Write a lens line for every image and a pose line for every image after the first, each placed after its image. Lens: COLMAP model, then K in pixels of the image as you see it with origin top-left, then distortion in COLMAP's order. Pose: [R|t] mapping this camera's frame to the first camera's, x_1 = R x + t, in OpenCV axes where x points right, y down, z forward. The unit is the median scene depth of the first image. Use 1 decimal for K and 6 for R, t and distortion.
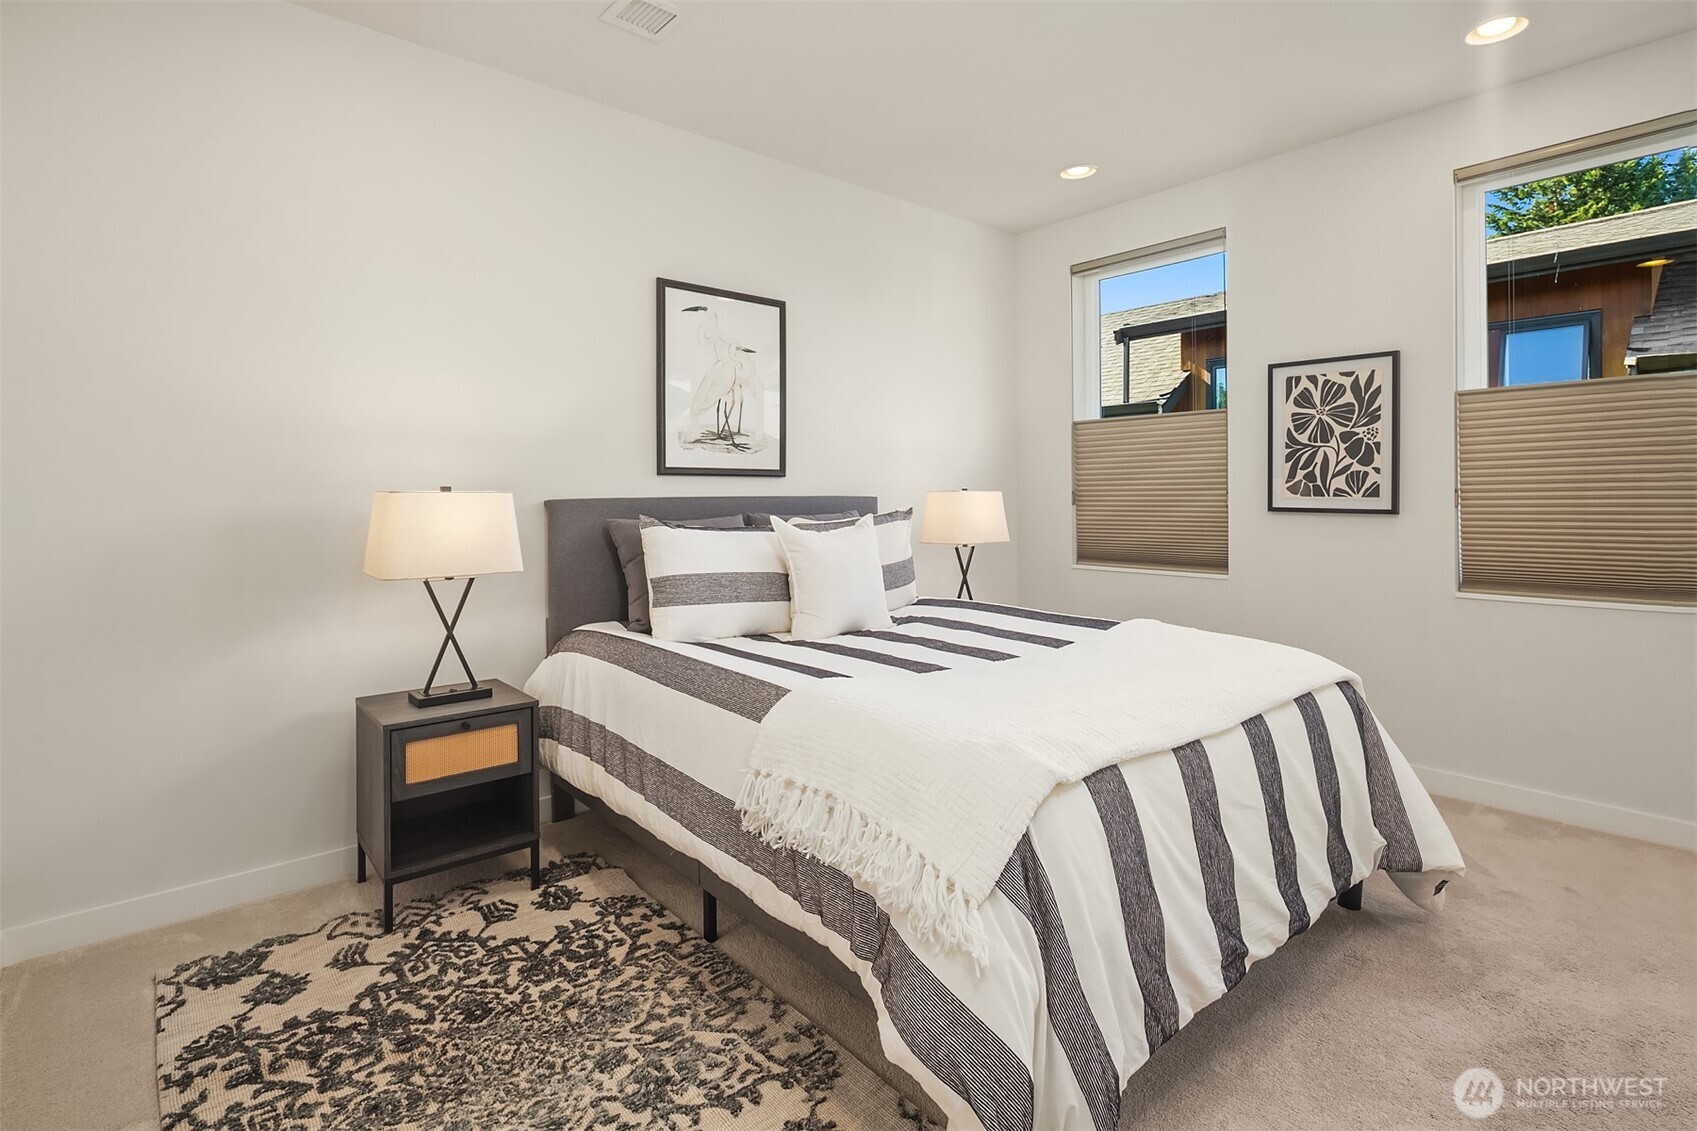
lens RADIAL K [[833.0, 0, 844.6], [0, 833.0, 500.3], [0, 0, 1]] dist [-0.000116, -0.000220]
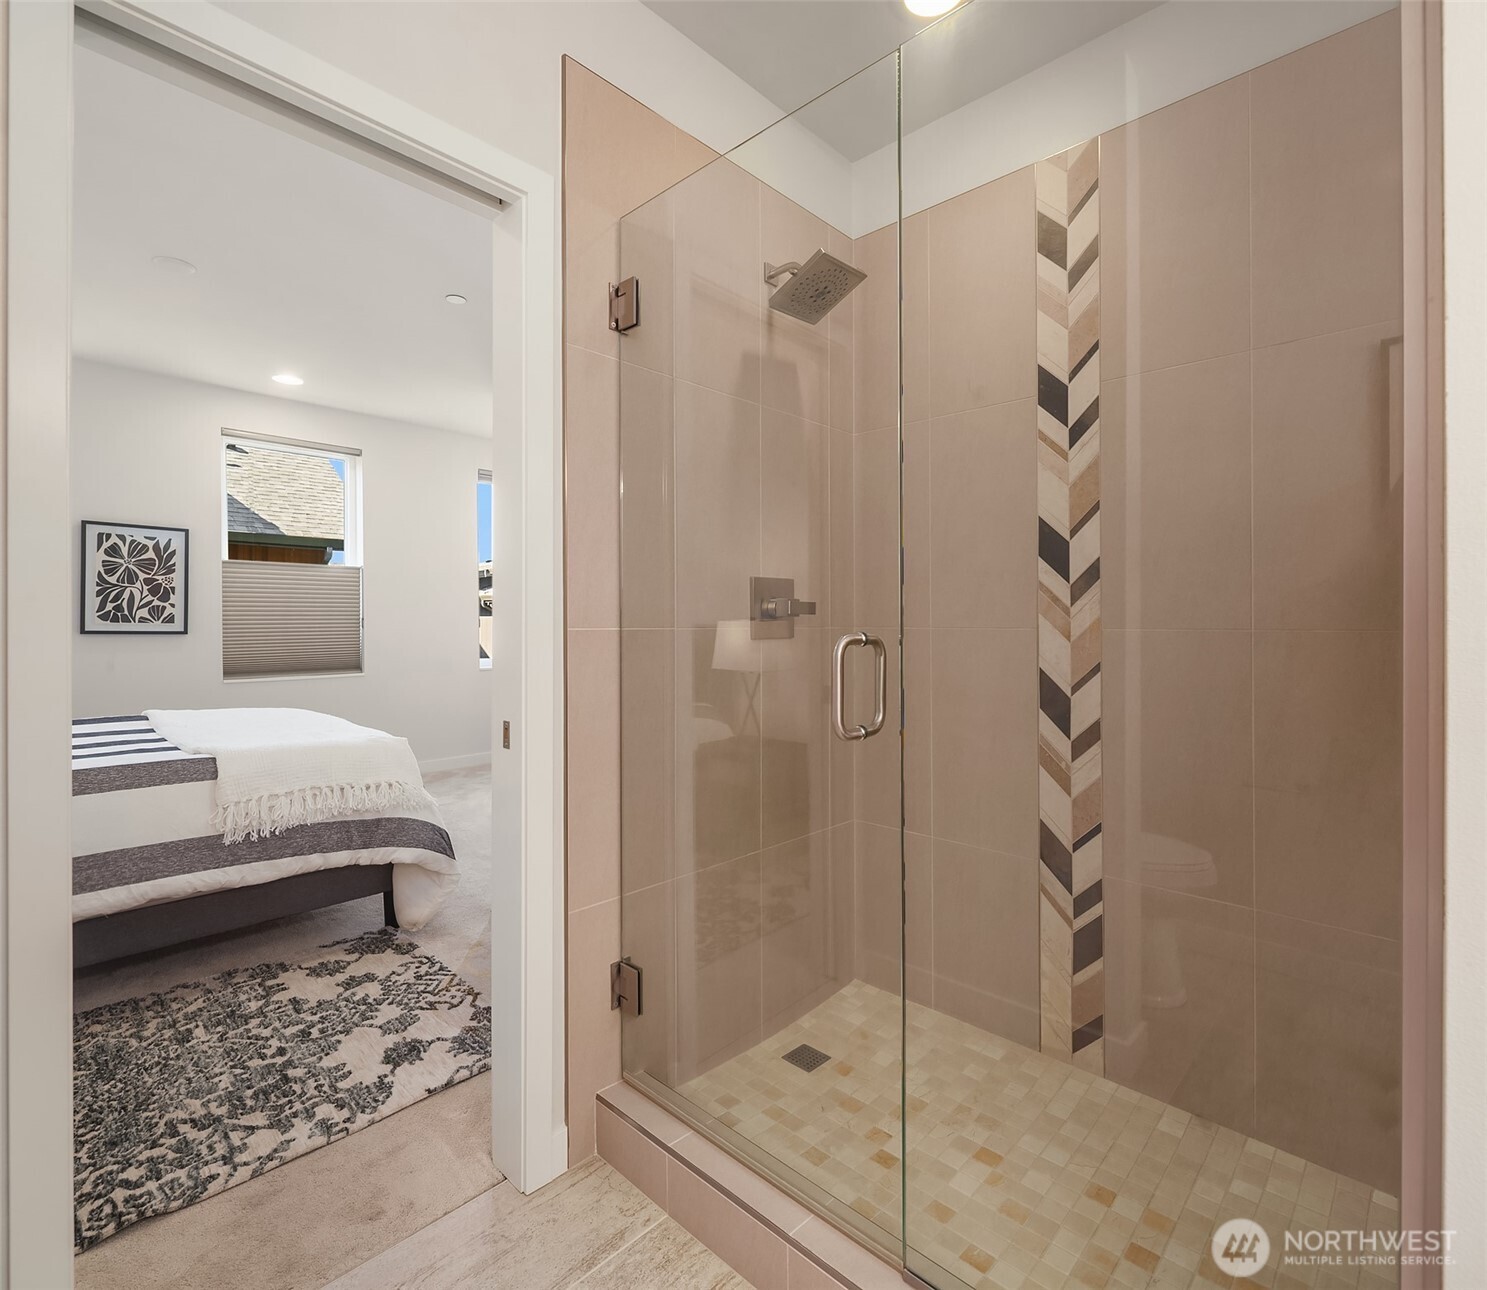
lens RADIAL K [[744.3, 0, 743.5], [0, 744.3, 645.0], [0, 0, 1]] dist [0.017916, -0.000010]
pose [[-0.104646, -0.028552, 0.994100, -0.807588], [0.002872, 0.999575, 0.029012, -0.000839], [-0.994505, 0.005891, -0.104519, 0.109585]]
